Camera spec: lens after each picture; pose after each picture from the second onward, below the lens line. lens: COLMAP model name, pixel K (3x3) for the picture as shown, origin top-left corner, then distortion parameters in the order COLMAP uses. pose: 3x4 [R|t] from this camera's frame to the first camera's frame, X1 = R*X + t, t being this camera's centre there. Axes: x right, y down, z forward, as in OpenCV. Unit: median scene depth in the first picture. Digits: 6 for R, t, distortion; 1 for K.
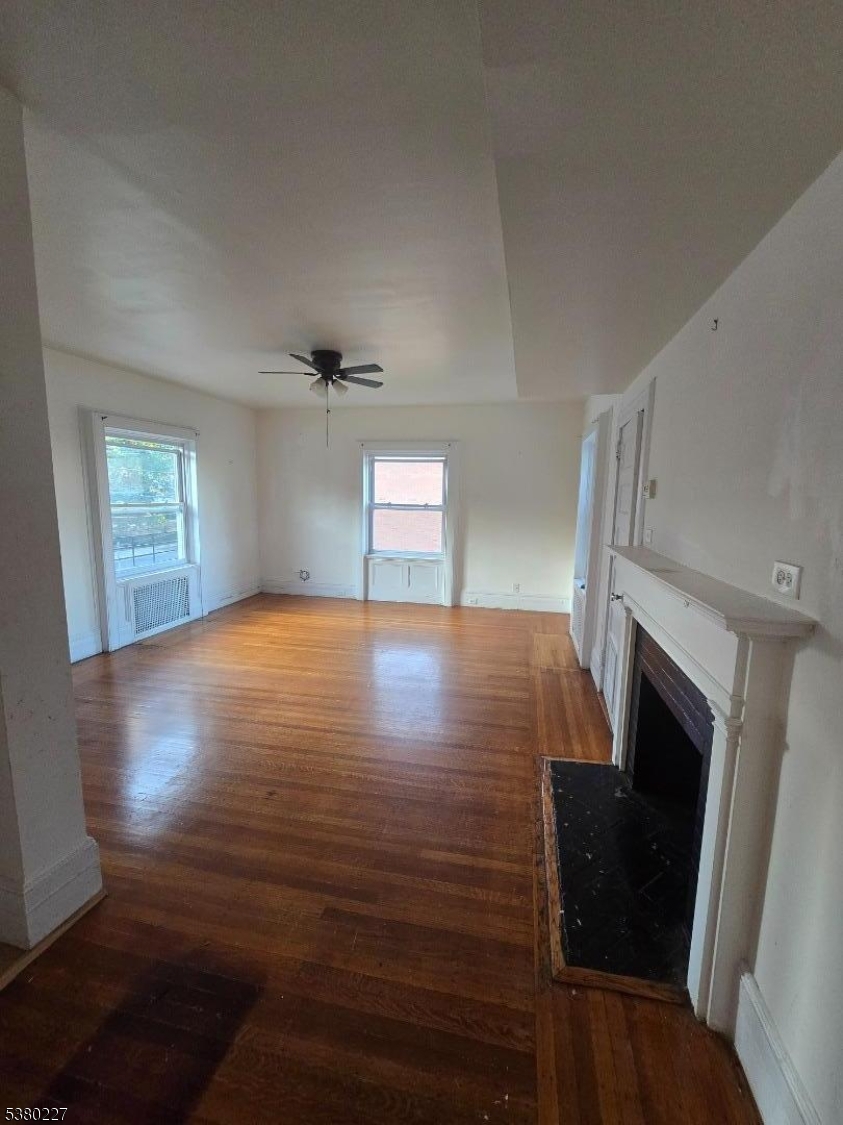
lens RADIAL K [[460.4, 0, 434.7], [0, 460.4, 561.2], [0, 0, 1]] dist [0.000120, 0.000227]
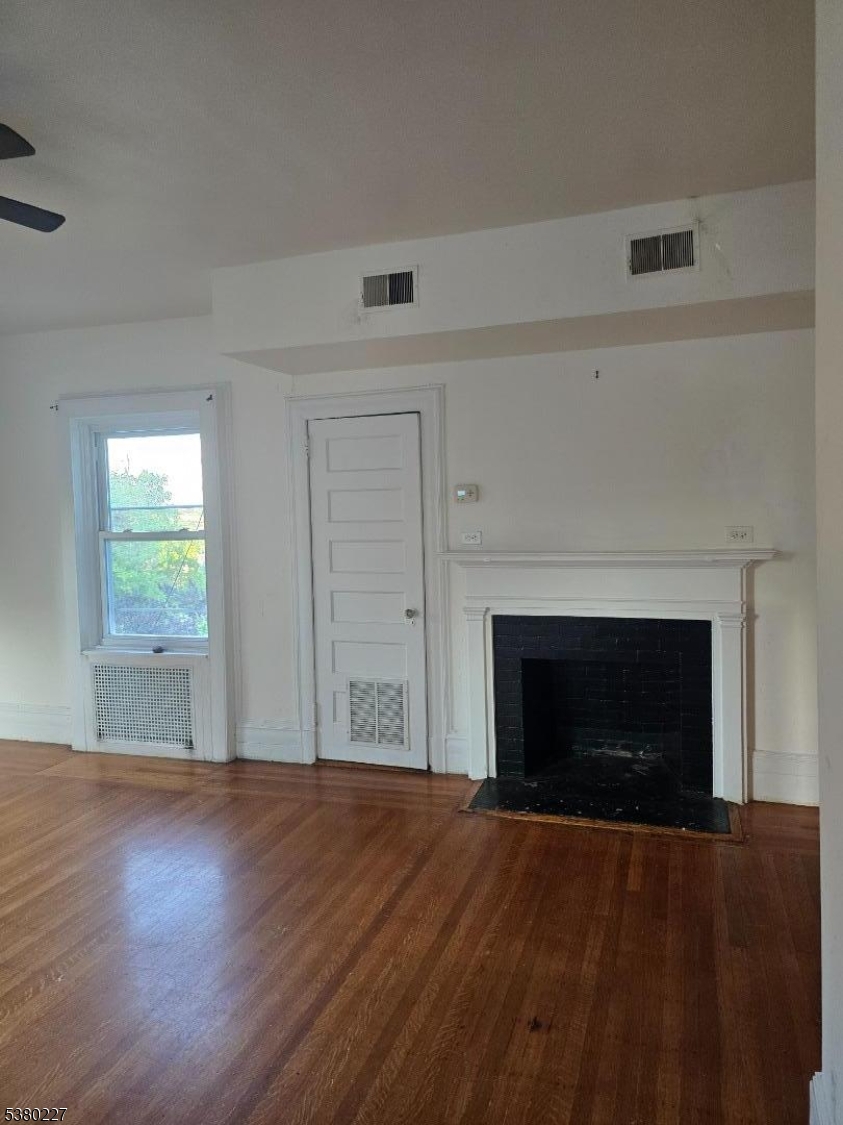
lens RADIAL K [[751.4, 0, 447.8], [0, 751.4, 542.8], [0, 0, 1]] dist [0.042520, -0.000995]
pose [[0.102005, -0.063600, 0.992749, -0.766505], [0.167134, 0.984864, 0.045922, -0.082911], [-0.980643, 0.161238, 0.111091, 0.556009]]
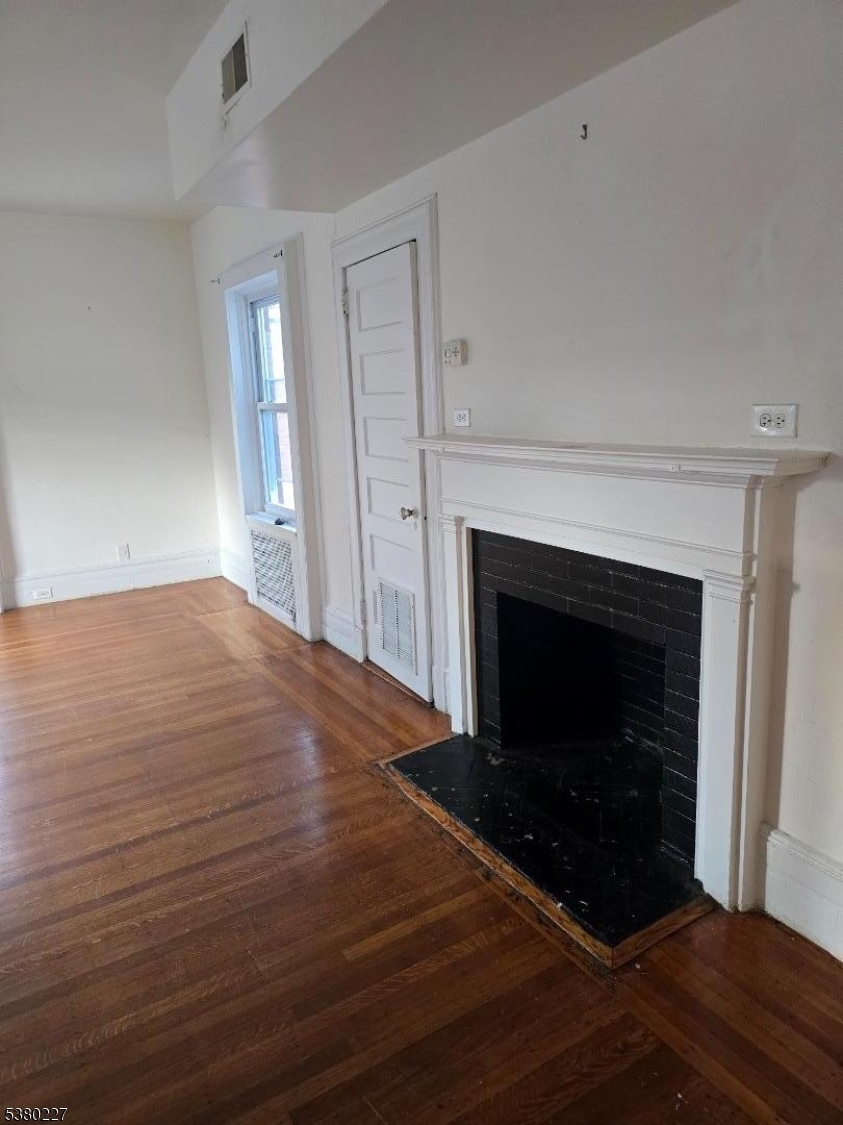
lens RADIAL K [[754.3, 0, 426.1], [0, 754.3, 548.8], [0, 0, 1]] dist [0.054472, -0.052305]
pose [[0.729362, -0.185394, 0.658529, -0.264065], [0.147756, 0.982551, 0.112967, 0.004177], [-0.667982, 0.014908, 0.744028, 0.089065]]
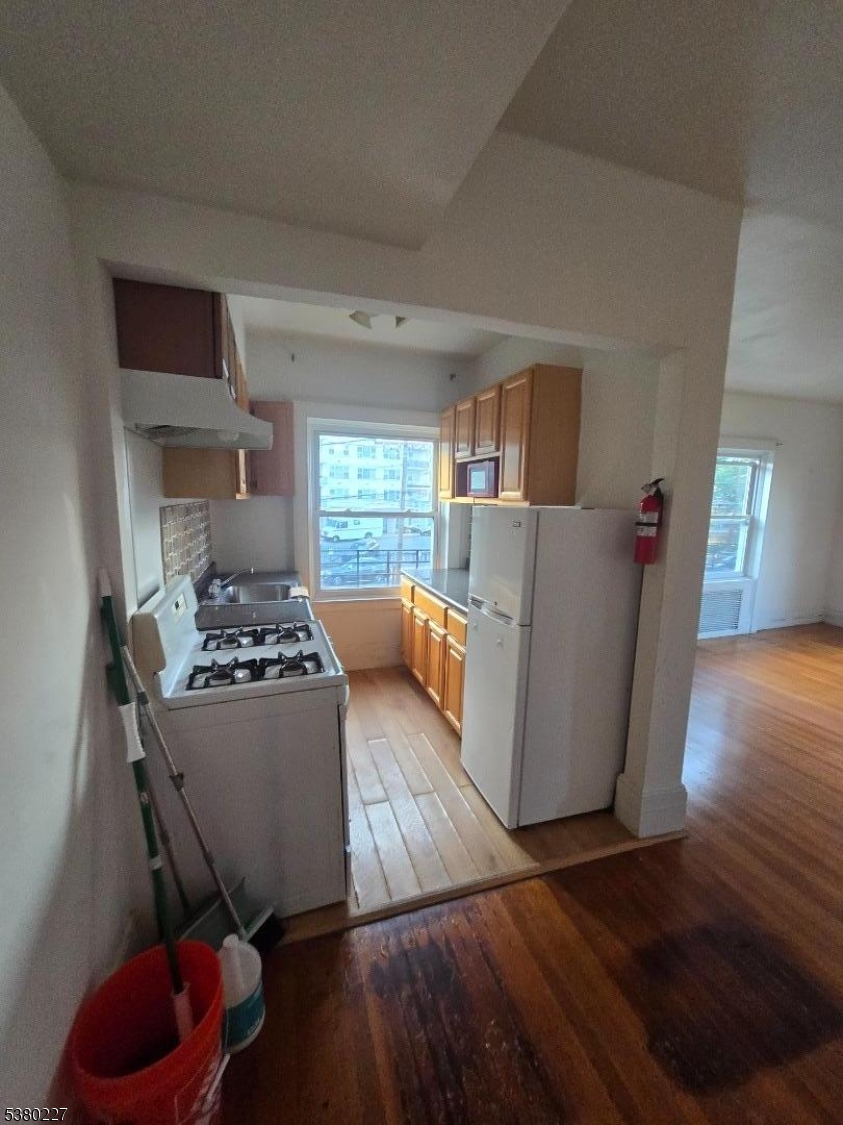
lens RADIAL K [[465.7, 0, 428.5], [0, 465.7, 565.4], [0, 0, 1]] dist [-0.000958, 0.000336]
pose [[0.506739, 0.120551, -0.853629, -0.041346], [-0.132456, 0.989305, 0.061082, 0.012792], [0.851863, 0.082116, 0.517287, -0.128302]]
